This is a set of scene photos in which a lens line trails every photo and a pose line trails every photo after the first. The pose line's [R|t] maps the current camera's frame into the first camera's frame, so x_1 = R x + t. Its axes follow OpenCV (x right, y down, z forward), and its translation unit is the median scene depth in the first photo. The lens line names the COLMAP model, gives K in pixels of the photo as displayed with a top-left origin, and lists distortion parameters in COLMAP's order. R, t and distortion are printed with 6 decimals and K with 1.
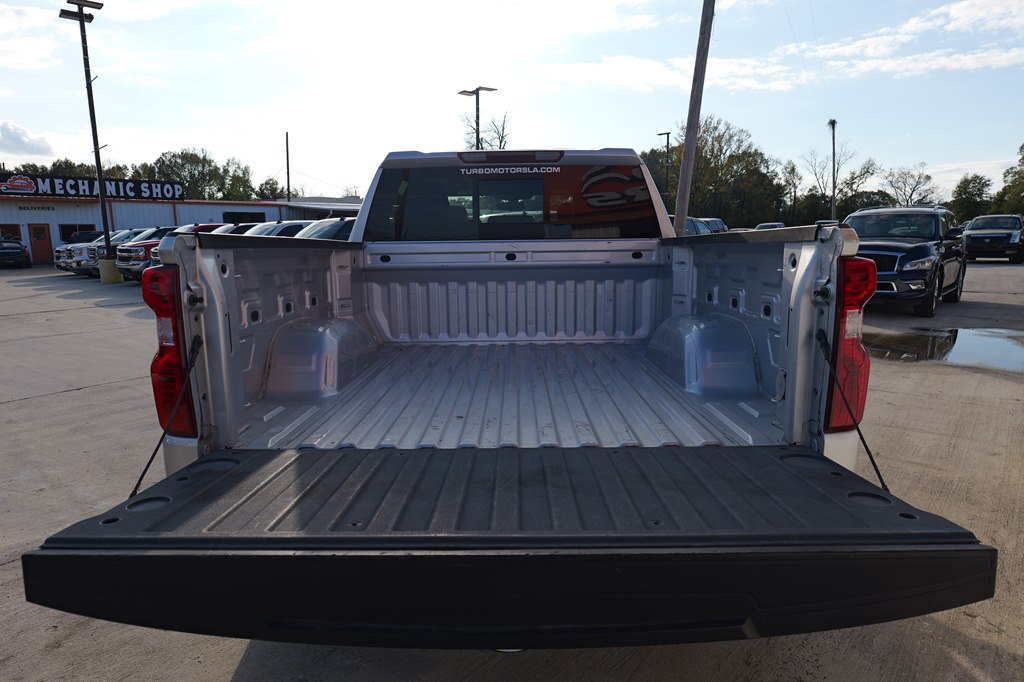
lens RADIAL K [[591.5, 0, 497.4], [0, 591.5, 337.7], [0, 0, 1]] dist [-0.019315, 0.000726]
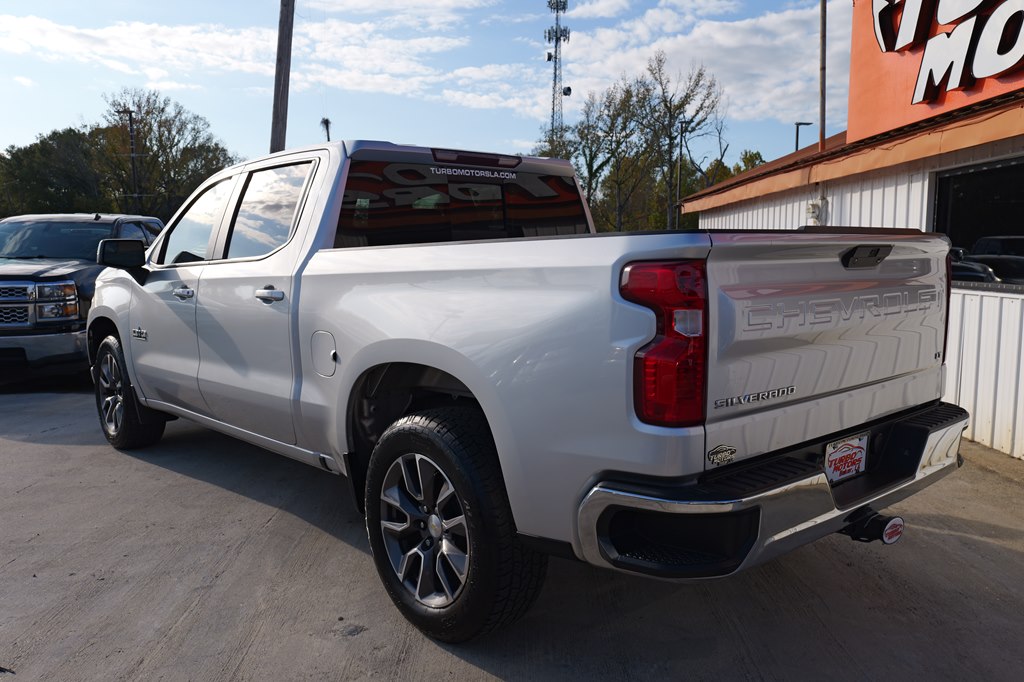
lens RADIAL K [[810.5, 0, 468.3], [0, 810.5, 340.9], [0, 0, 1]] dist [0.029654, -0.000711]
pose [[0.752157, -0.064963, 0.655774, -0.524133], [0.108160, 0.993804, -0.025606, 0.004250], [-0.650047, 0.090188, 0.754523, 0.050512]]
